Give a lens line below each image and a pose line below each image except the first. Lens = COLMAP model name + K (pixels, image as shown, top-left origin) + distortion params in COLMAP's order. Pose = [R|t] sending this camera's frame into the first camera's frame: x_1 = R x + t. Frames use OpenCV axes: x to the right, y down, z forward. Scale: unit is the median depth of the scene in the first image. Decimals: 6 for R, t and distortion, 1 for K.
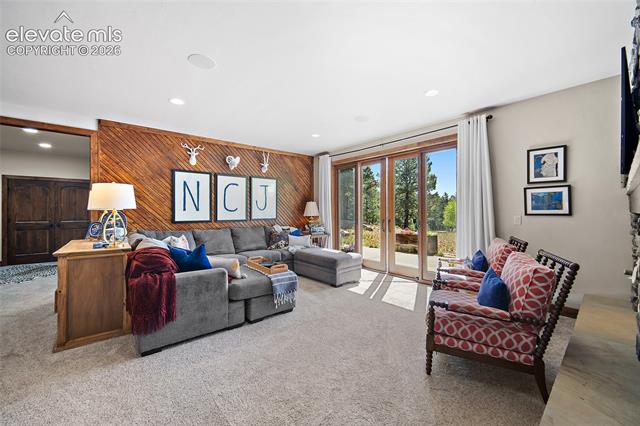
lens RADIAL K [[253.4, 0, 321.2], [0, 253.4, 210.5], [0, 0, 1]] dist [-0.001301, 0.000744]
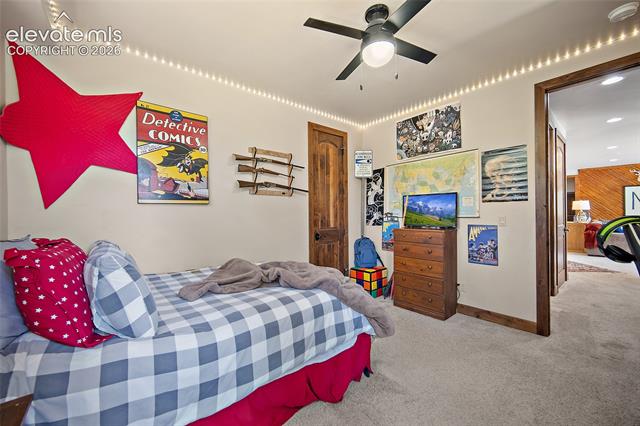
lens RADIAL K [[253.4, 0, 318.4], [0, 253.4, 214.8], [0, 0, 1]] dist [-0.001301, 0.000744]
pose [[0.027306, 0.003224, -0.999622, 1.131404], [0.015157, 0.999879, 0.003639, -0.001103], [0.999512, -0.015251, 0.027254, -1.187876]]
